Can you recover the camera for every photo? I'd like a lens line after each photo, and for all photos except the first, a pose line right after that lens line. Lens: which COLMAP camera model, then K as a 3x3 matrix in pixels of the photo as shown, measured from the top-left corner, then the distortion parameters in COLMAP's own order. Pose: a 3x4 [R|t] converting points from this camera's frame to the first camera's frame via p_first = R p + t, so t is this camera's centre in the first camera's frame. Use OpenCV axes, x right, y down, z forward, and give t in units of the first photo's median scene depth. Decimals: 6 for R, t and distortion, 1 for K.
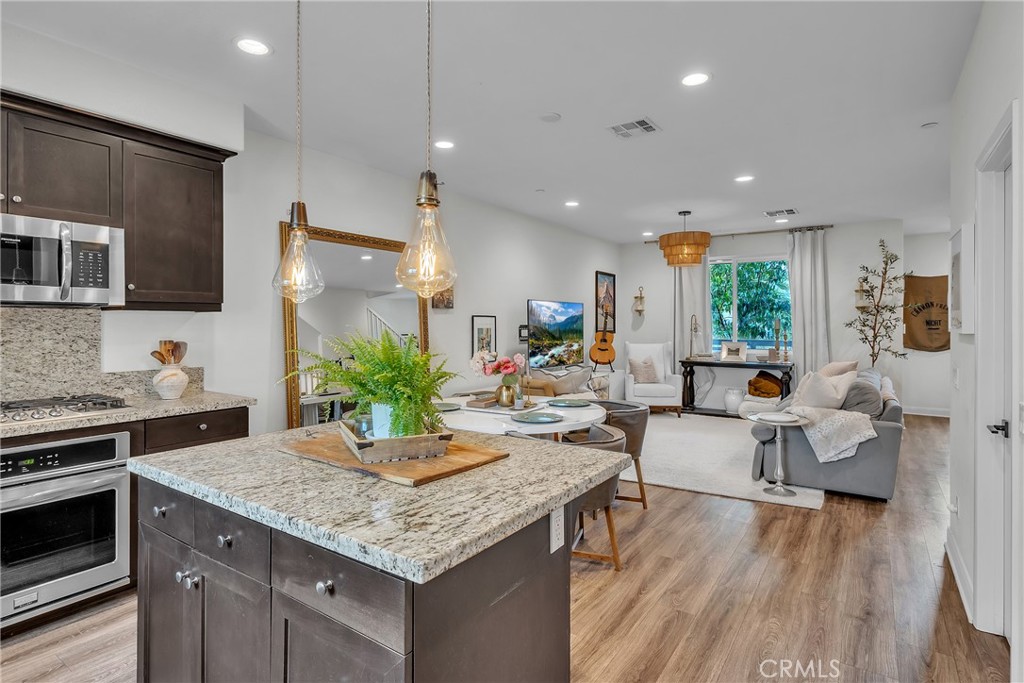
lens RADIAL K [[431.6, 0, 566.2], [0, 431.6, 330.0], [0, 0, 1]] dist [0.001105, 0.000117]
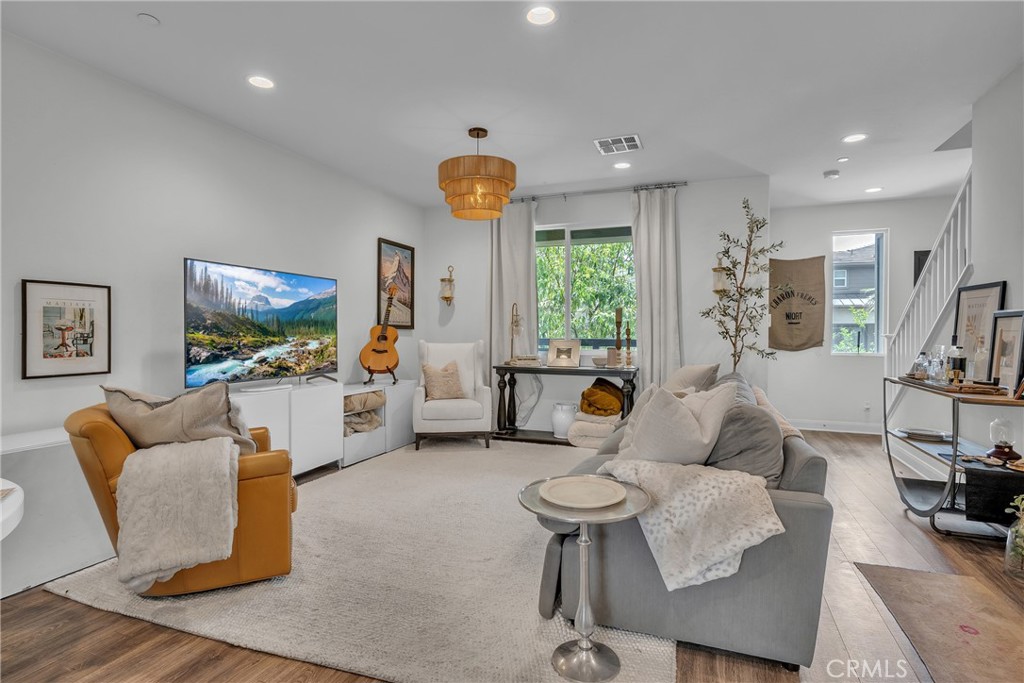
lens RADIAL K [[509.8, 0, 516.6], [0, 509.8, 334.6], [0, 0, 1]] dist [-0.000822, -0.000116]
pose [[0.971766, 0.000129, 0.235946, 0.132707], [-0.001978, 0.999969, 0.007601, 0.016030], [-0.235938, -0.007853, 0.971736, 0.225144]]
